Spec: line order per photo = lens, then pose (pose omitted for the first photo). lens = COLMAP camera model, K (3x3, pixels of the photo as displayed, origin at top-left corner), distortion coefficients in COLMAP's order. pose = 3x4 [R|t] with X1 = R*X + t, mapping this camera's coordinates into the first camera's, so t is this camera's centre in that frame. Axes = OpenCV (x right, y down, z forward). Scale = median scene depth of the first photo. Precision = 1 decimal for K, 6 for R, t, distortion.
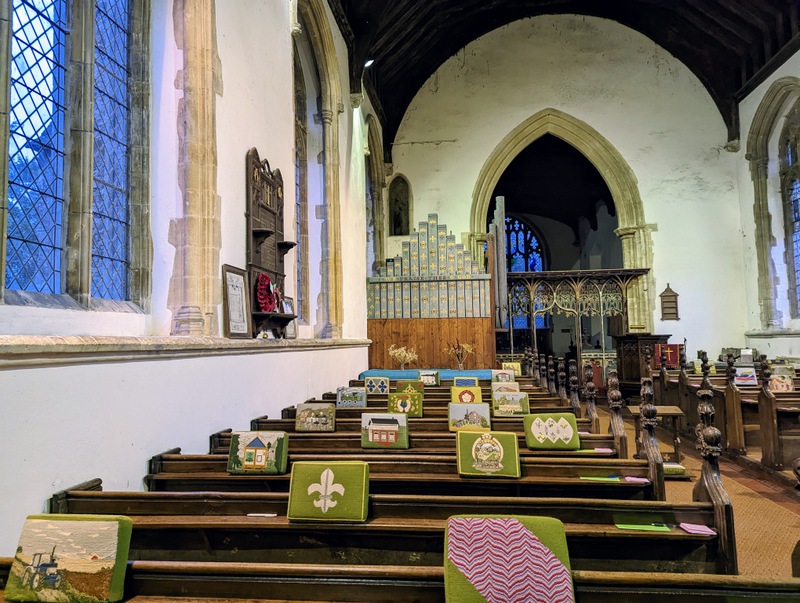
lens RADIAL K [[556.9, 0, 398.4], [0, 556.9, 298.1], [0, 0, 1]] dist [0.040582, -0.015310]
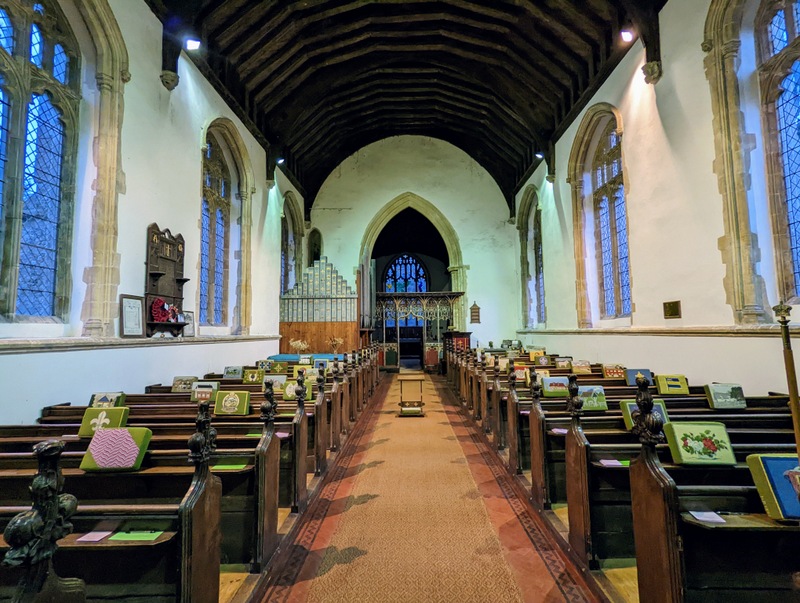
lens RADIAL K [[374.3, 0, 403.8], [0, 374.3, 301.7], [0, 0, 1]] dist [-0.004467, 0.001512]
pose [[0.992589, 0.014539, 0.120647, 0.167815], [-0.013866, 0.999883, -0.006415, -0.017934], [-0.120727, 0.004694, 0.992675, -0.092672]]
